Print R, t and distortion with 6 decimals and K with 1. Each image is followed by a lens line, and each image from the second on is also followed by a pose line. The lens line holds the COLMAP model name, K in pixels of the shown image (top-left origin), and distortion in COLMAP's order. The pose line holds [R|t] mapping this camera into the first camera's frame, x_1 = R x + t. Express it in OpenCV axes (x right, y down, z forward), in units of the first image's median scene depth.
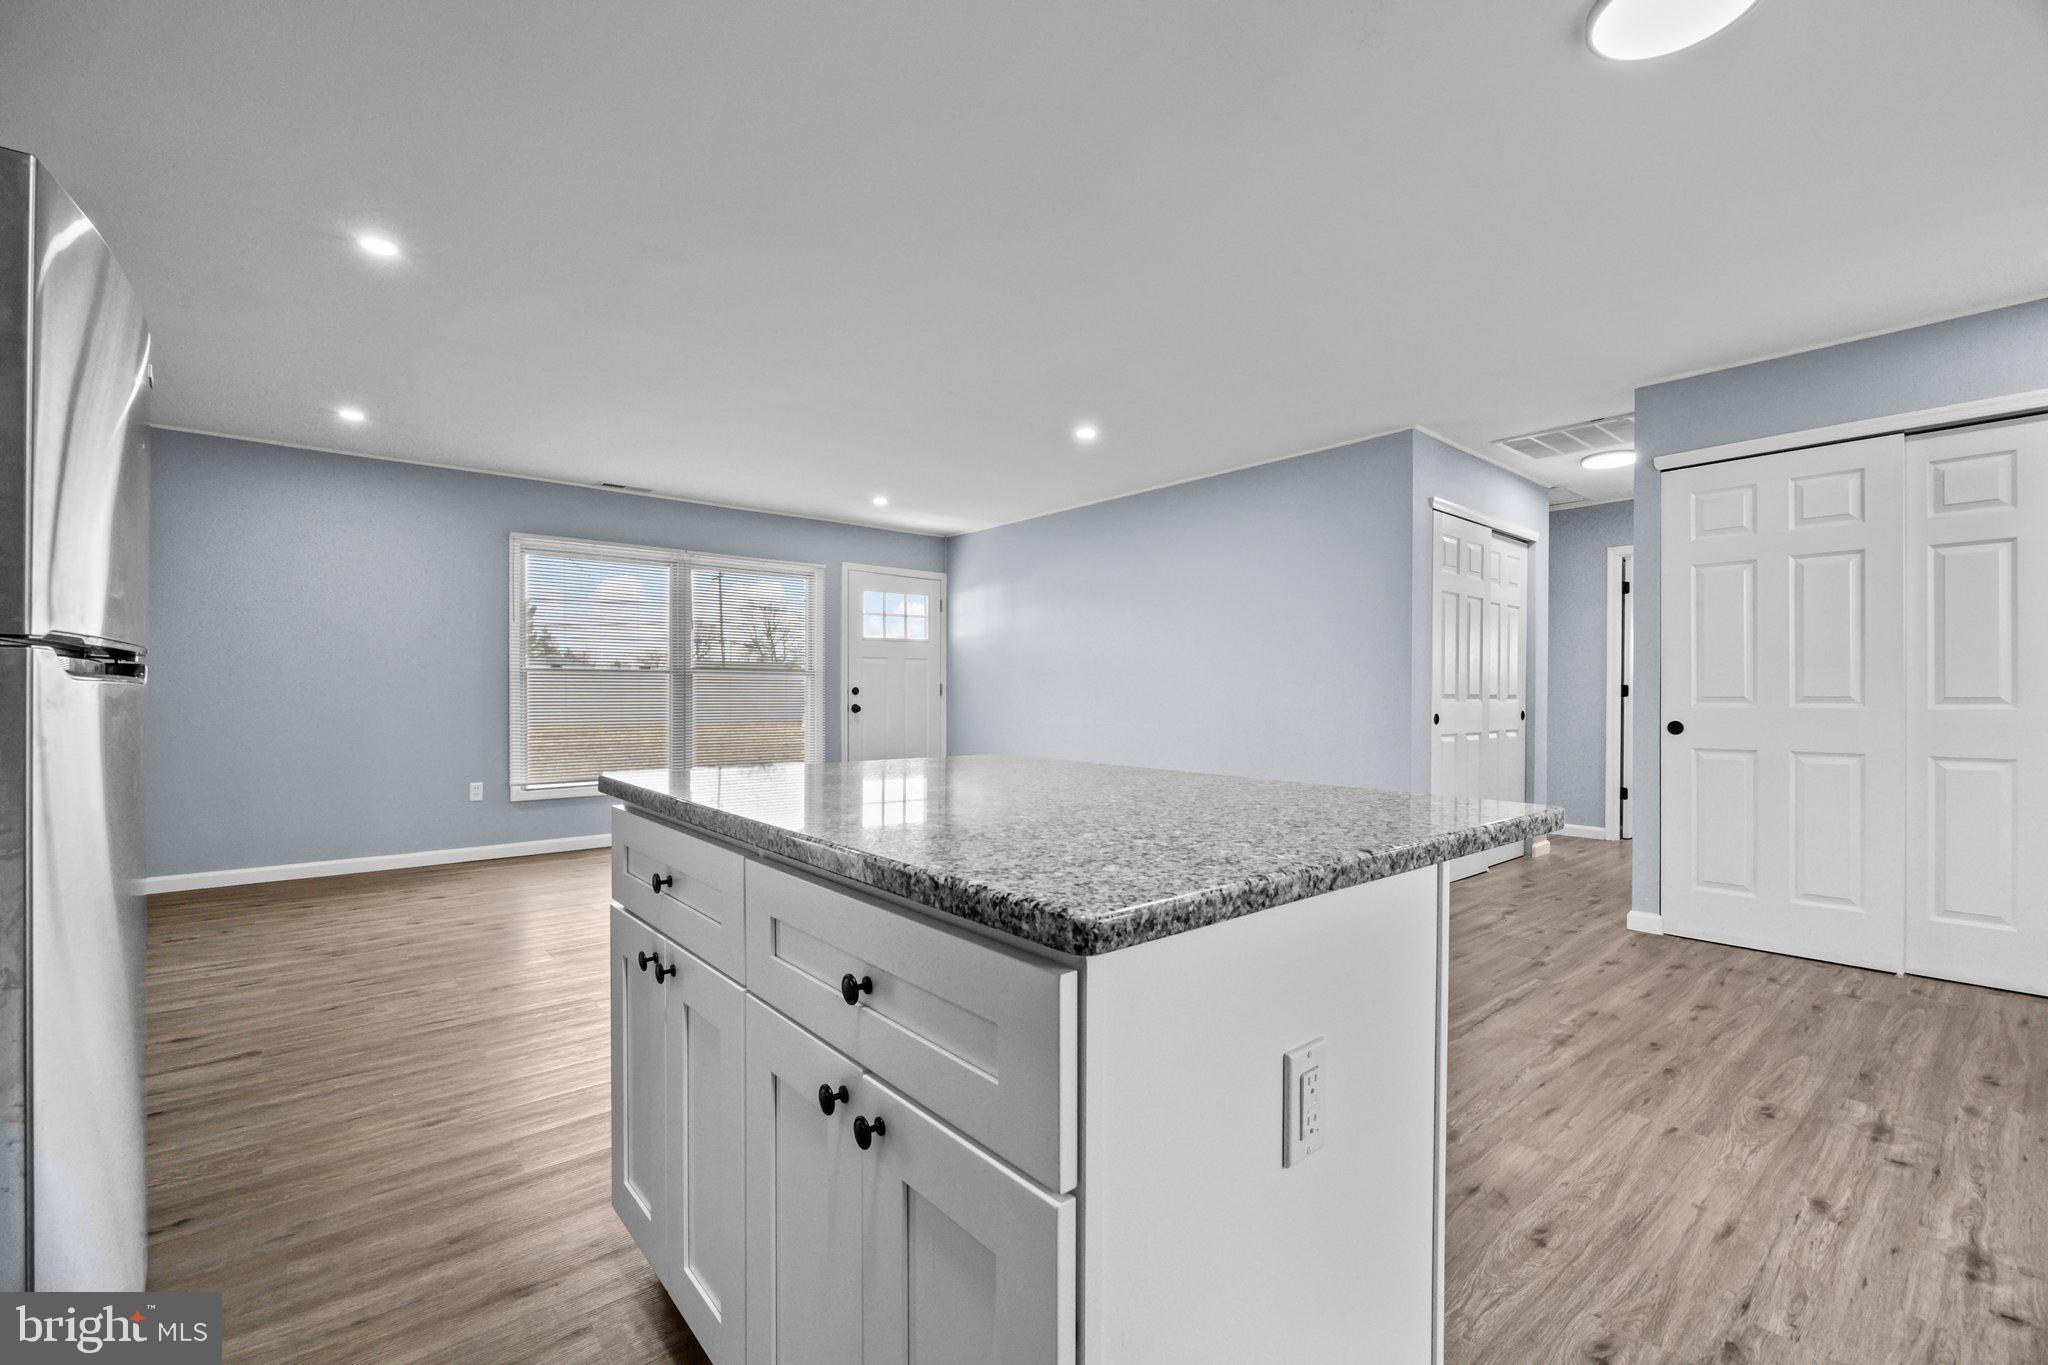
lens RADIAL K [[873.6, 0, 1037.2], [0, 873.6, 691.6], [0, 0, 1]] dist [-0.008077, 0.001089]
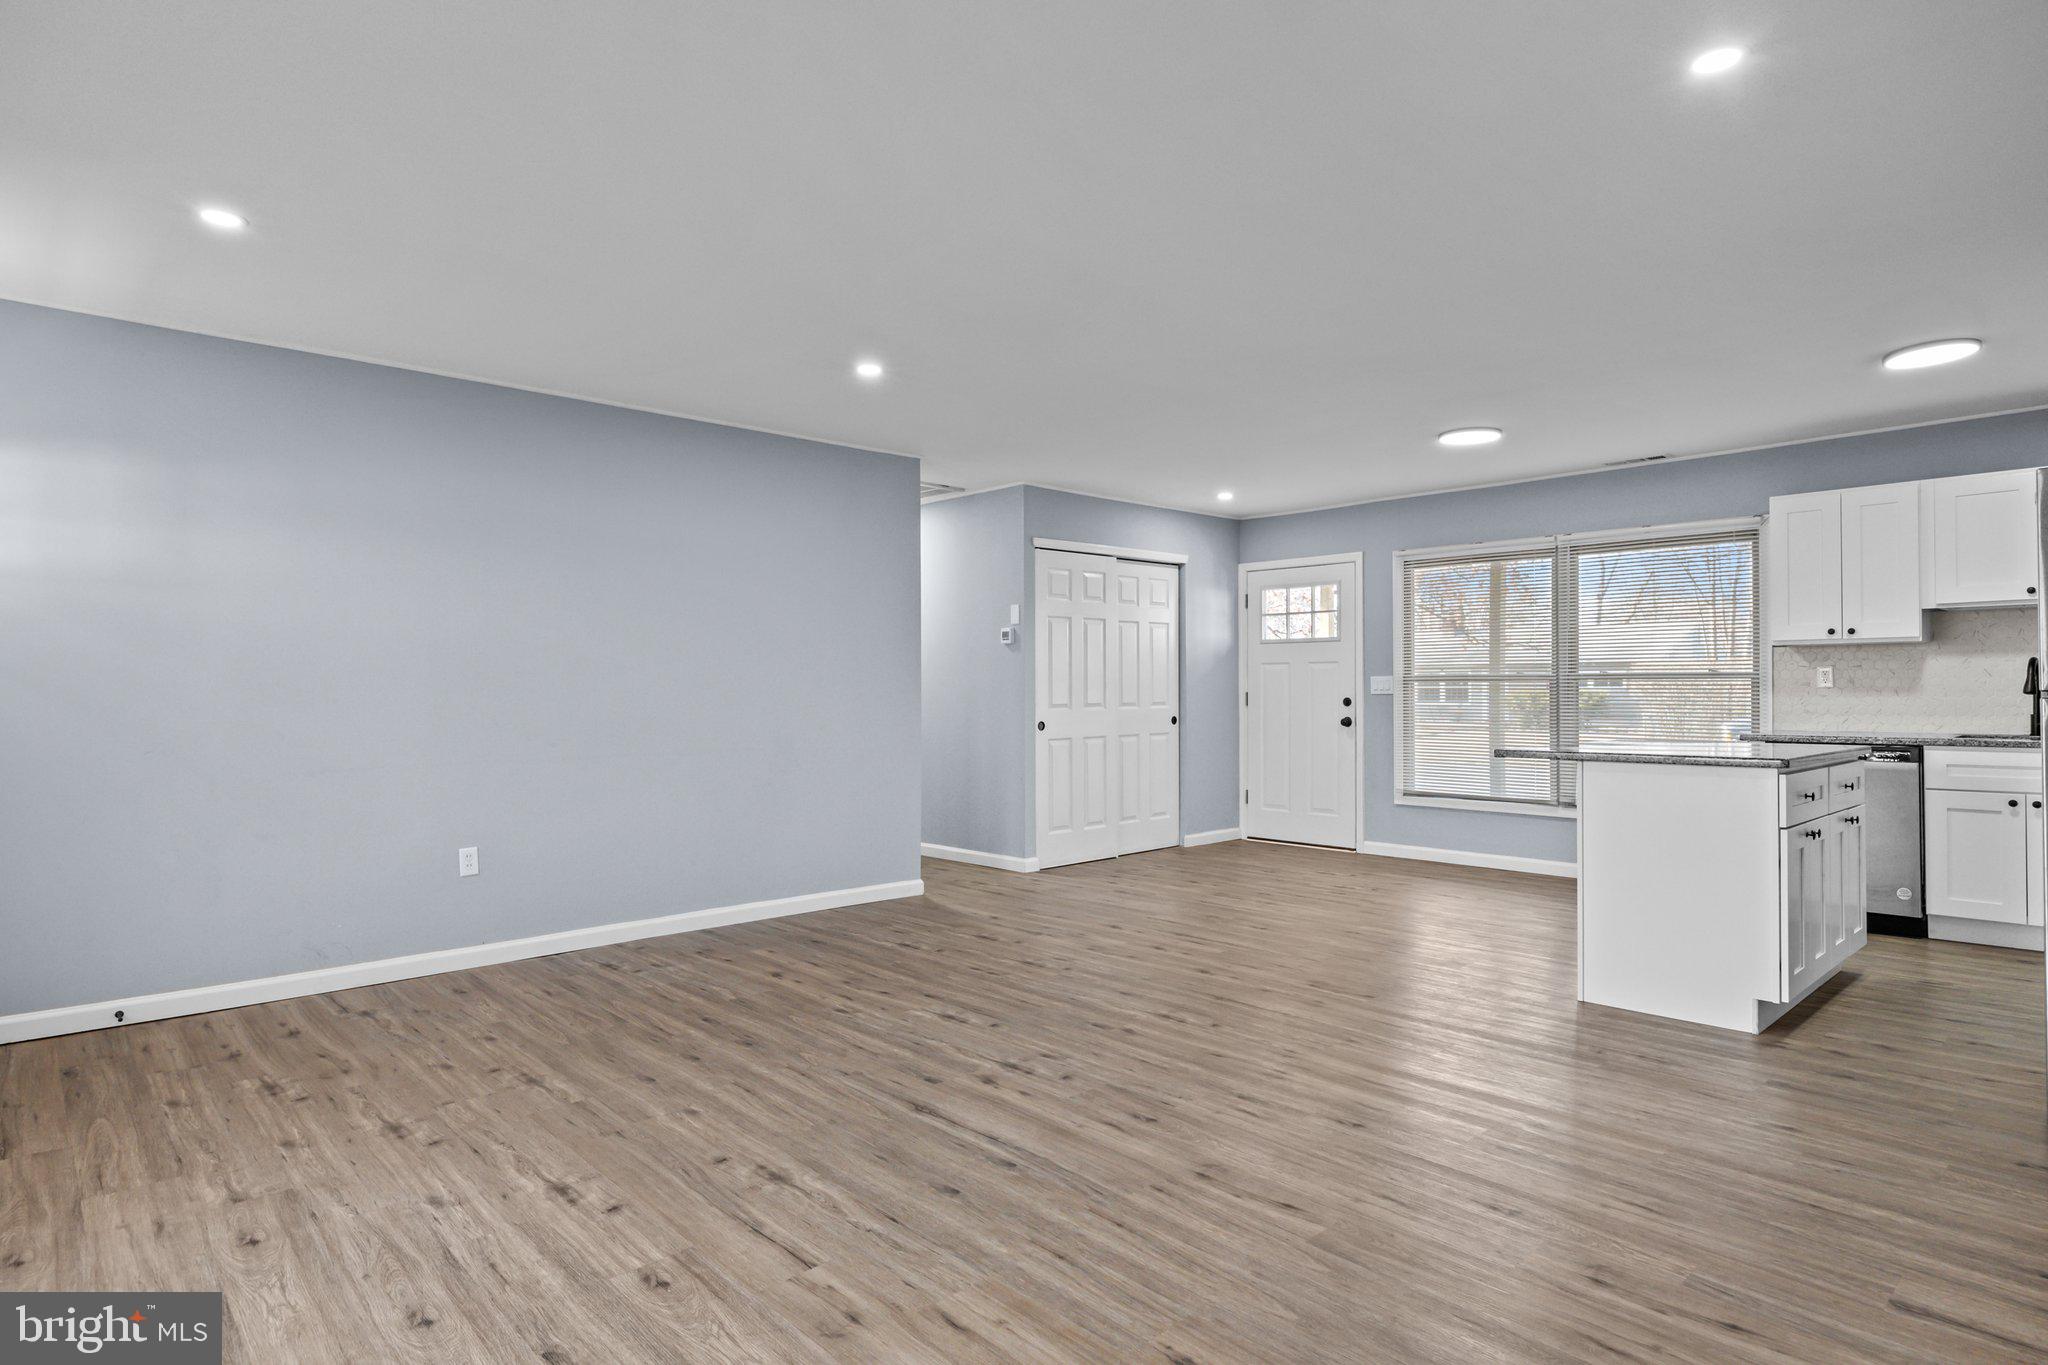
lens RADIAL K [[1099.8, 0, 1030.8], [0, 1099.8, 685.1], [0, 0, 1]] dist [-0.001389, 0.000554]
pose [[-0.042470, 0.004581, 0.999087, -1.557948], [0.002462, 0.999987, -0.004481, -0.029527], [-0.999095, 0.002269, -0.042480, 1.546315]]
